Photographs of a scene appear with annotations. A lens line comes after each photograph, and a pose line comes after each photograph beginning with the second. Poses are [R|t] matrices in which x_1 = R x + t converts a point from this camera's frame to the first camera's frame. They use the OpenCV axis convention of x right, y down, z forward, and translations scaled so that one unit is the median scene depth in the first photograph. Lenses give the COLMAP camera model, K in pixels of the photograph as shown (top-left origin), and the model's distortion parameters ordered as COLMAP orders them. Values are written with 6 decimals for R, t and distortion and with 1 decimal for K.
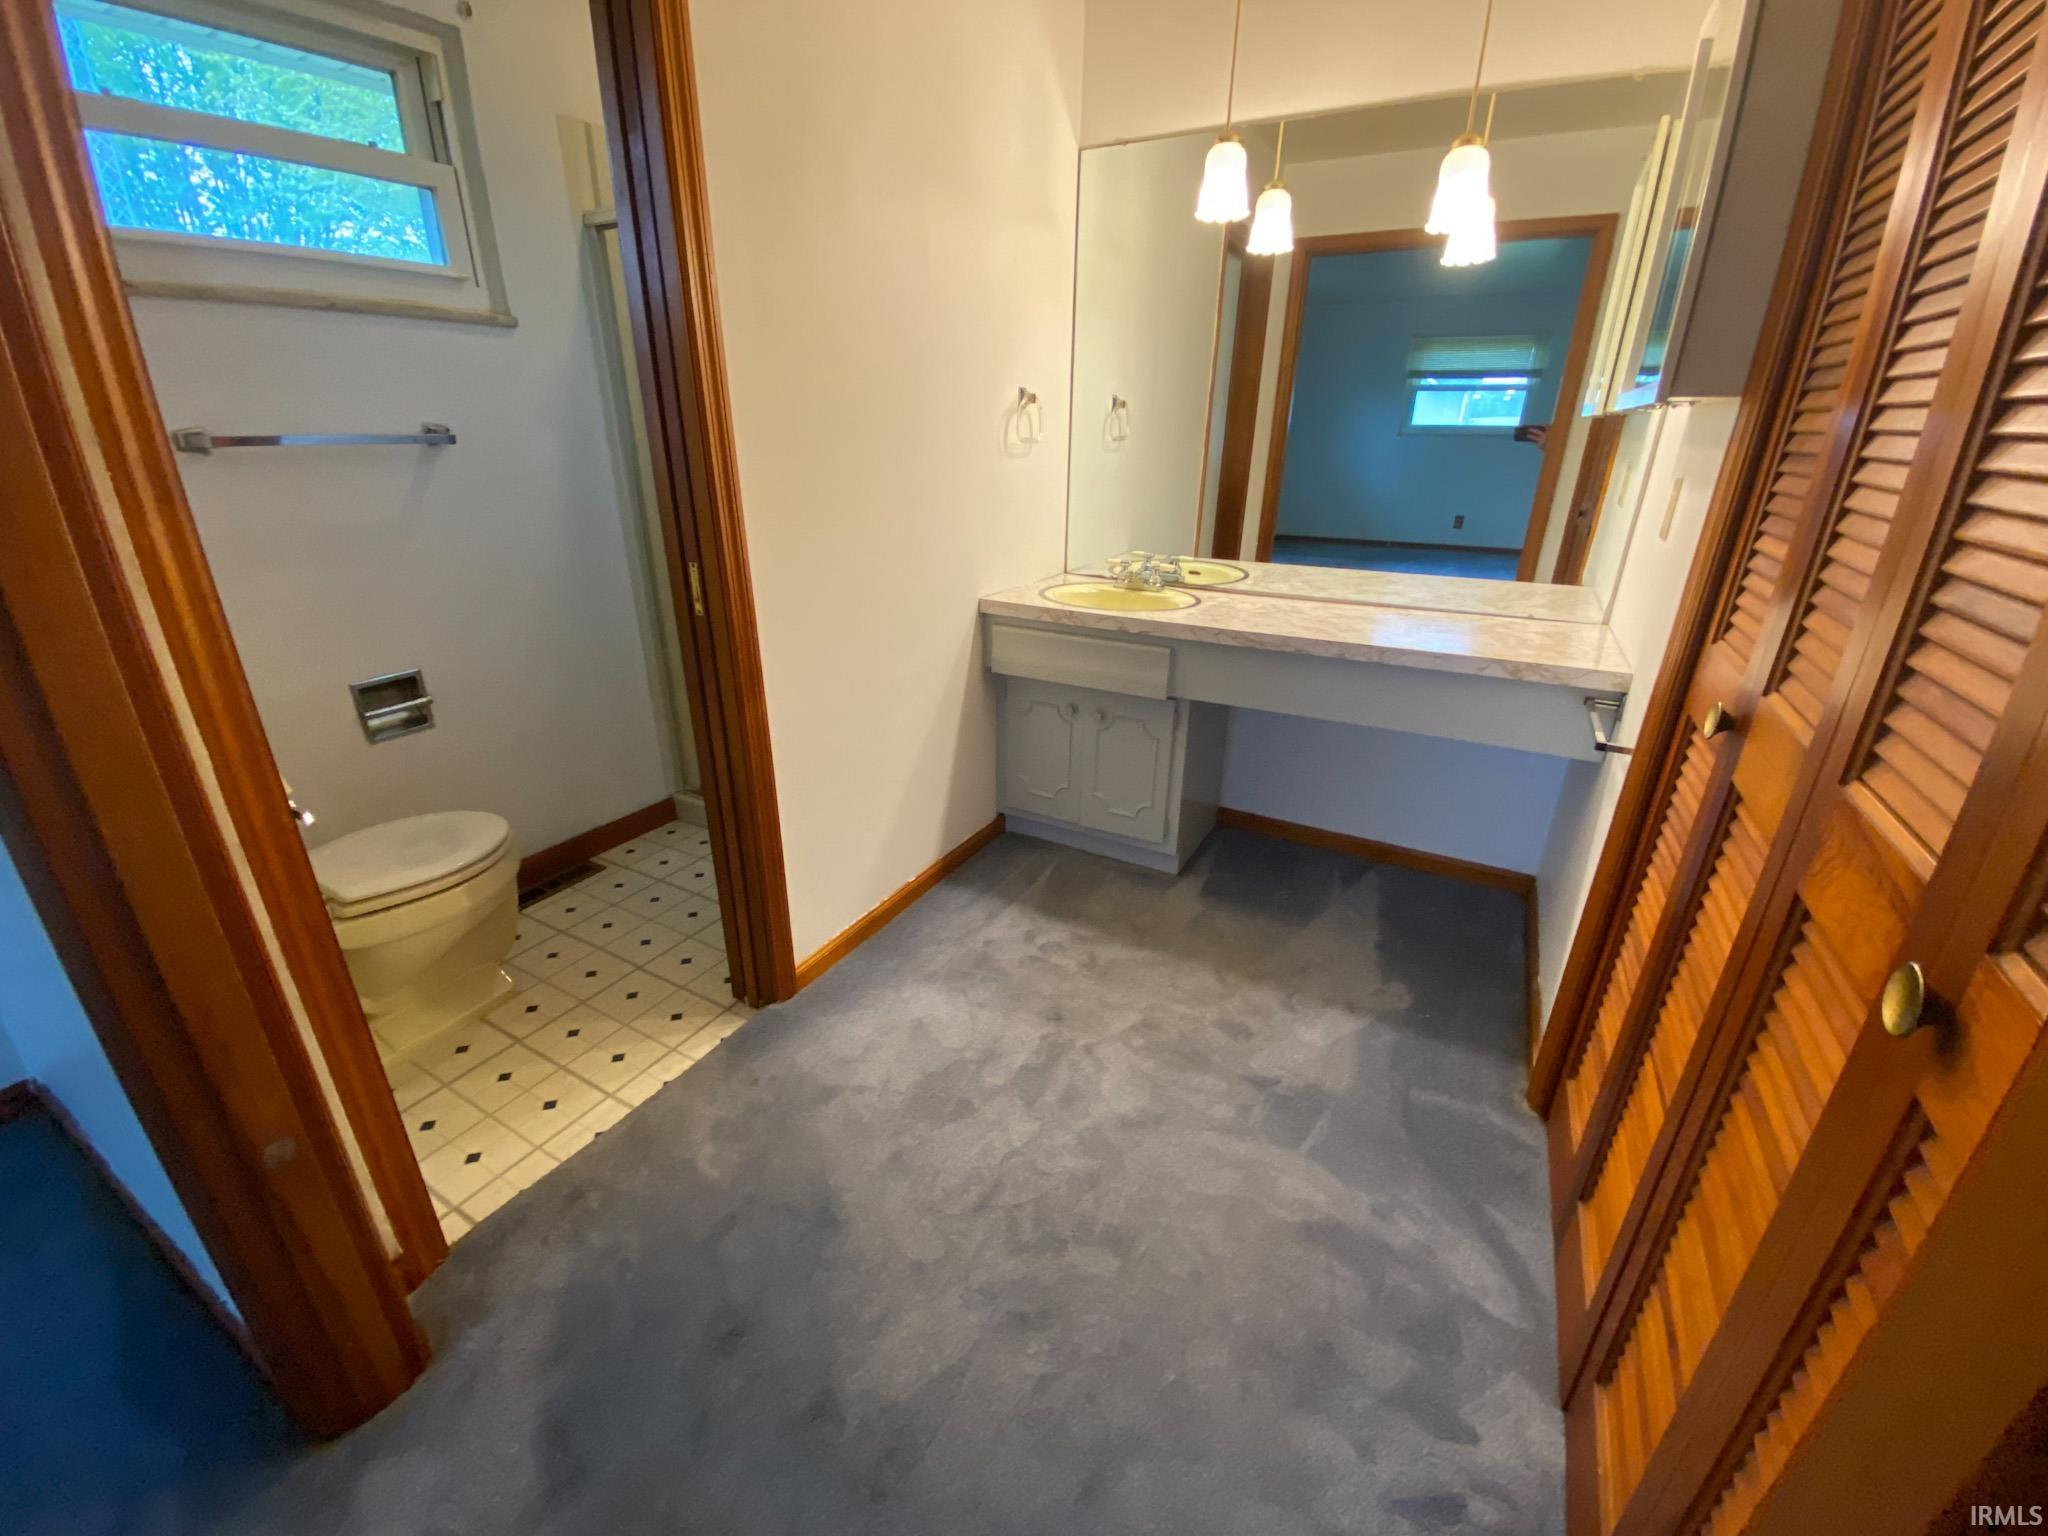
lens RADIAL K [[820.7, 0, 1024.0], [0, 820.7, 768.0], [0, 0, 1]] dist [0.027338, -0.028574]
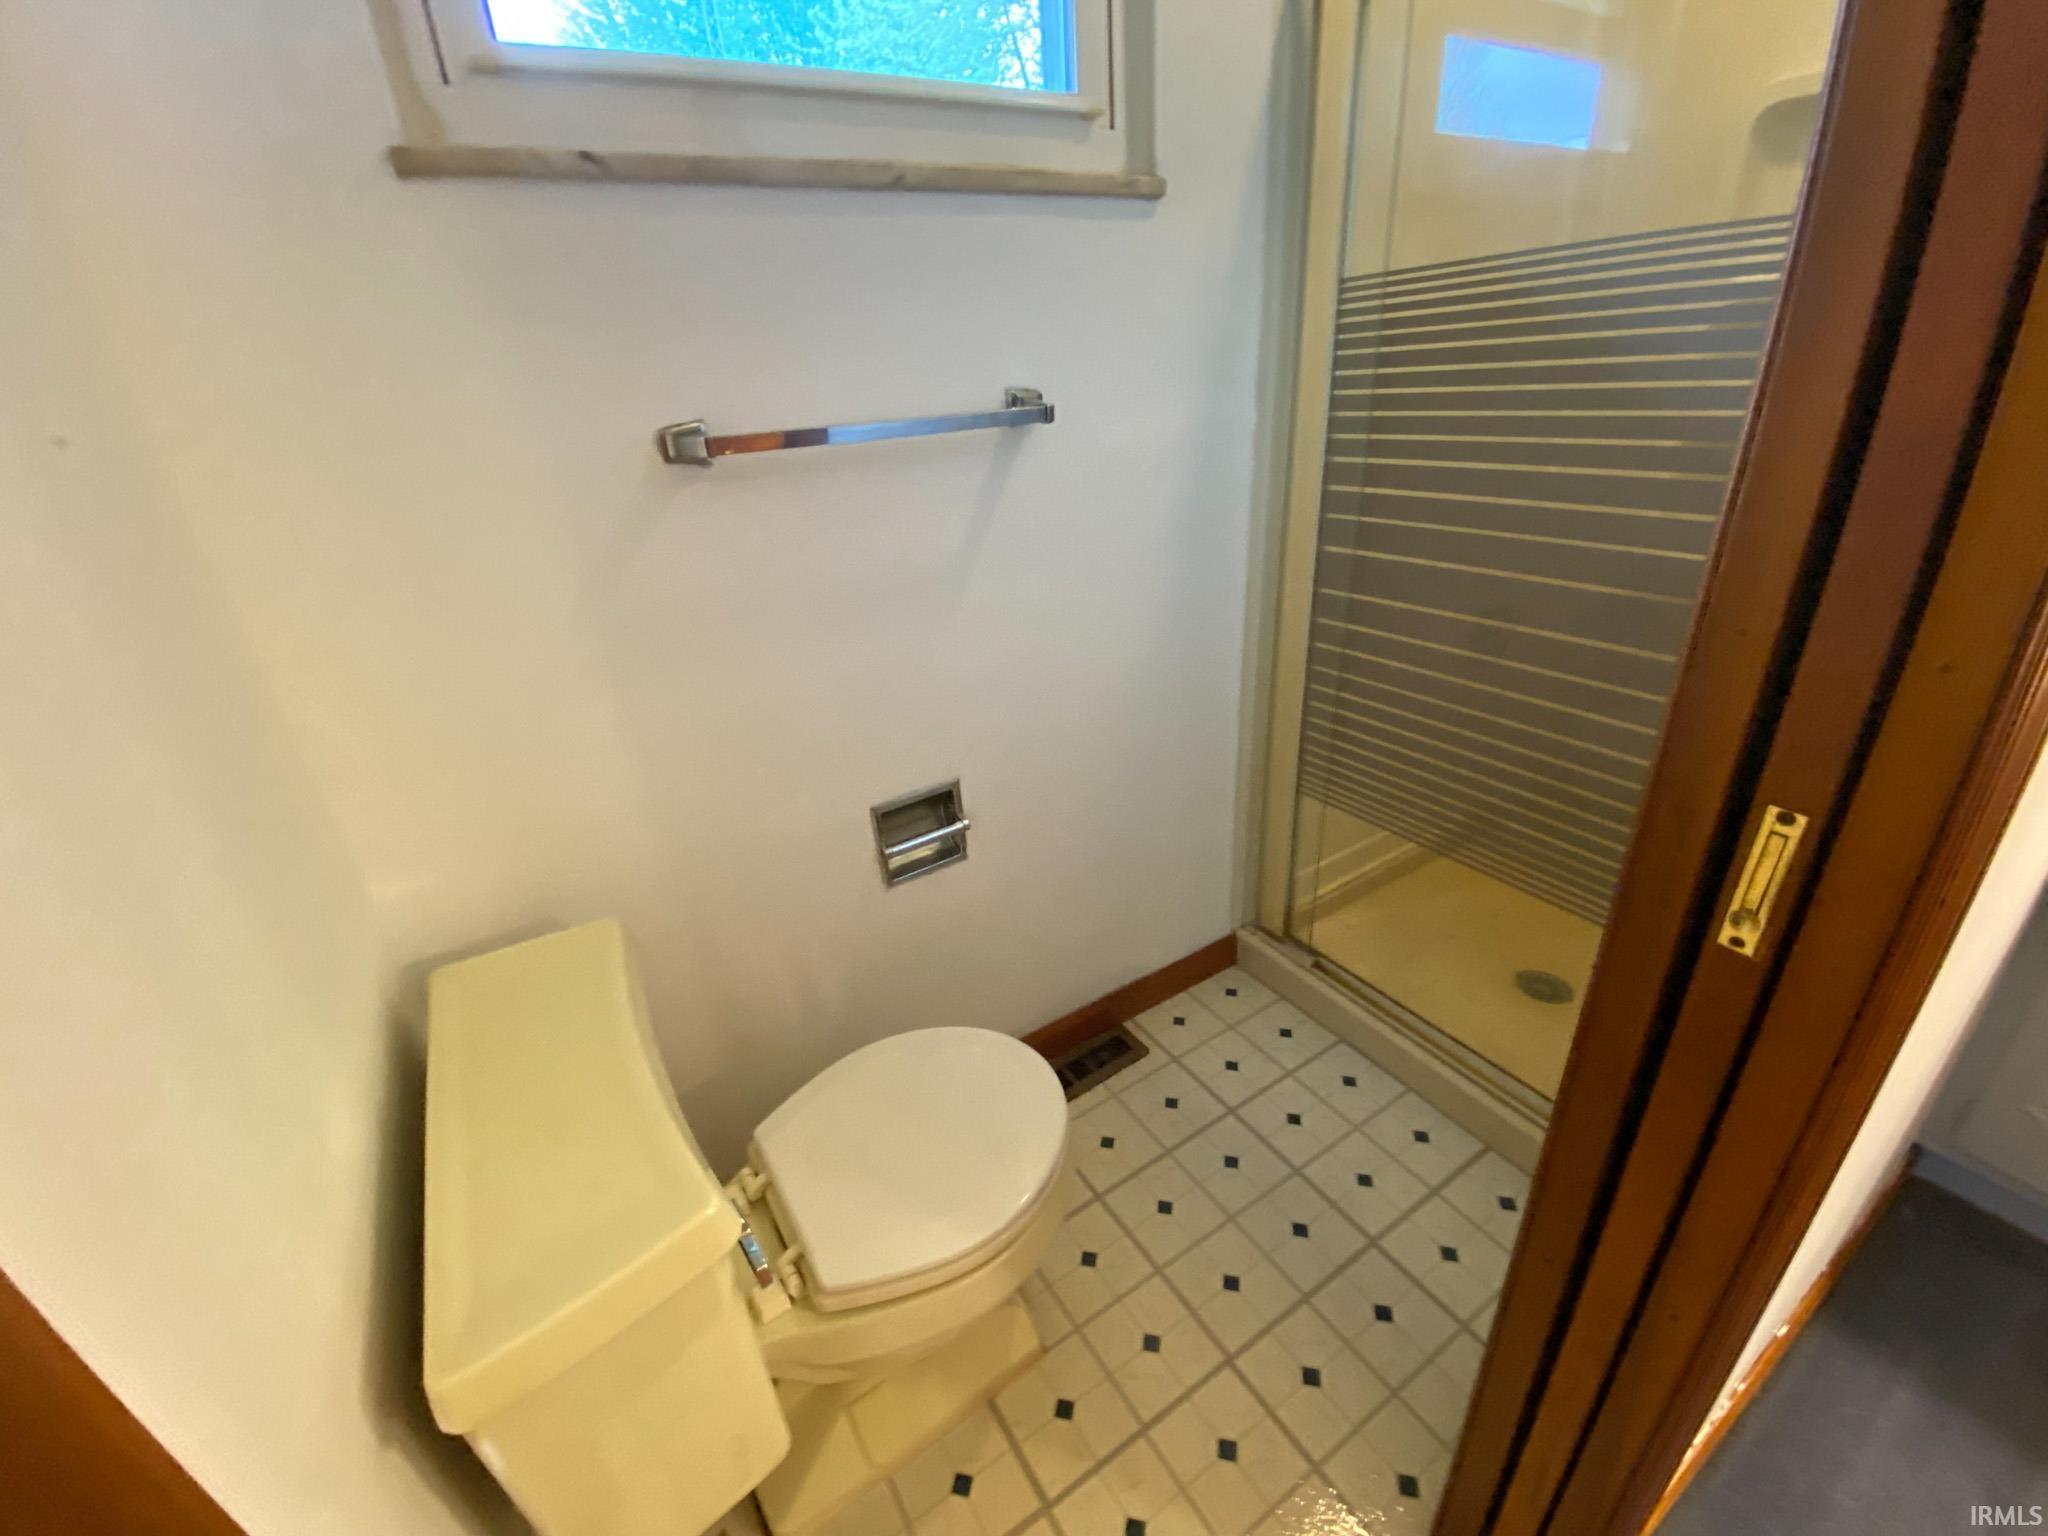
lens RADIAL K [[825.7, 0, 1024.0], [0, 825.7, 768.0], [0, 0, 1]] dist [0.027701, -0.024222]
pose [[0.871326, 0.144569, -0.468925, -0.385975], [-0.108948, 0.988760, 0.102393, -0.203669], [0.478457, -0.038129, 0.877283, 0.456717]]
